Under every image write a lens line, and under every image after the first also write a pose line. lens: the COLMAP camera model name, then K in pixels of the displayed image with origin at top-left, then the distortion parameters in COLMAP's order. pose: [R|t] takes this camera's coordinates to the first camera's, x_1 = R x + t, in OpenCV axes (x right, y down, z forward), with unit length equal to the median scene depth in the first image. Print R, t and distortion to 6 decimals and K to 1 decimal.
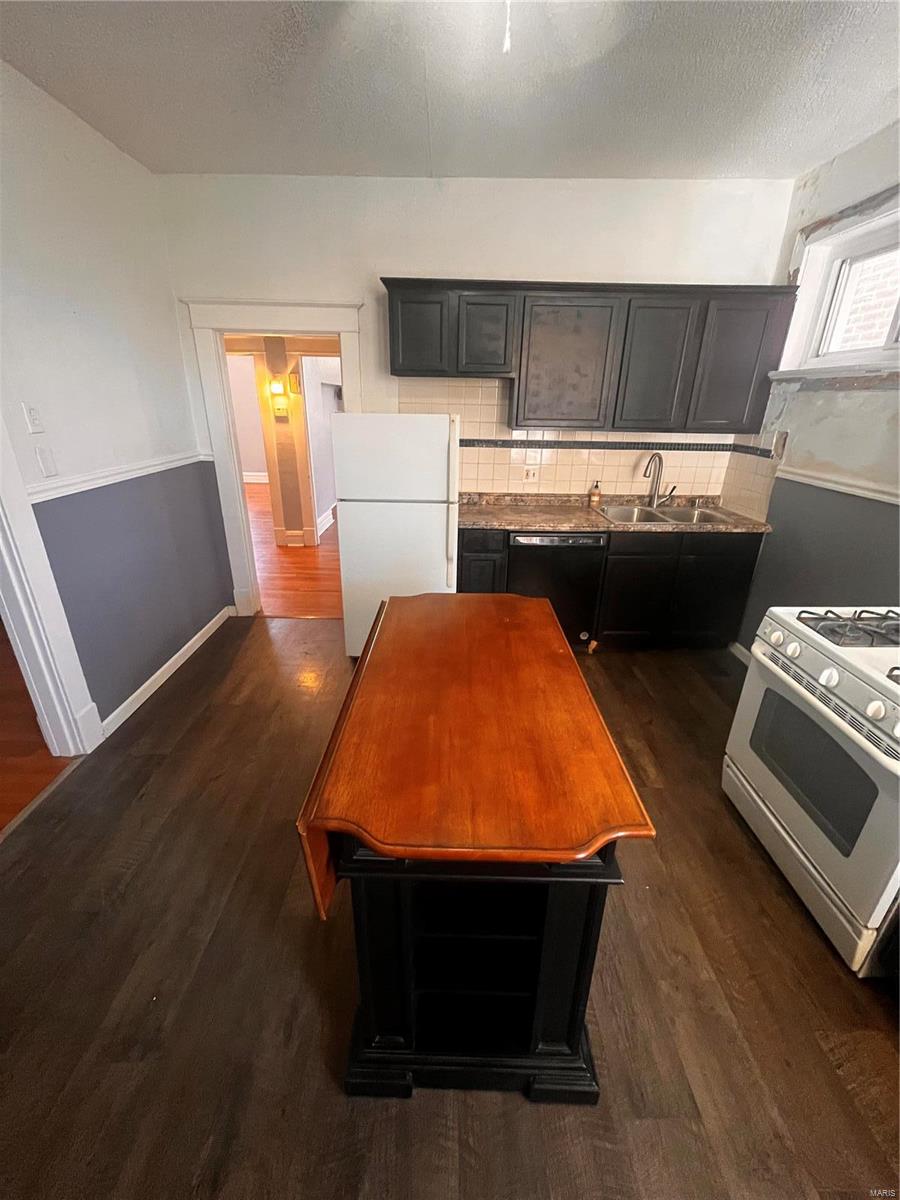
lens RADIAL K [[483.2, 0, 447.3], [0, 483.2, 598.1], [0, 0, 1]] dist [-0.002435, -0.000869]
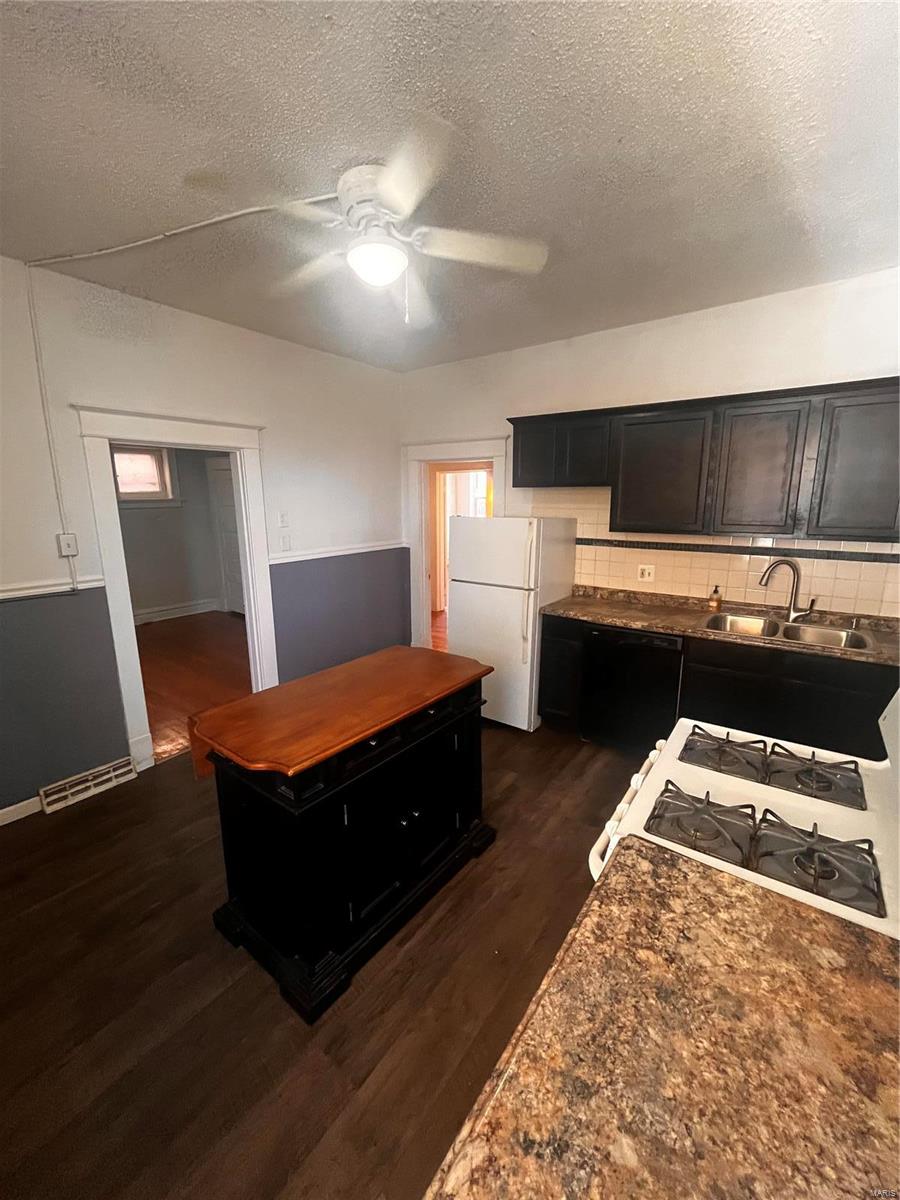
lens RADIAL K [[483.2, 0, 439.2], [0, 483.2, 593.9], [0, 0, 1]] dist [-0.002435, -0.000869]
pose [[0.800759, 0.098960, -0.590755, 0.451052], [-0.210277, 0.969931, -0.122549, -0.000323], [0.560864, 0.222354, 0.797490, -0.040408]]
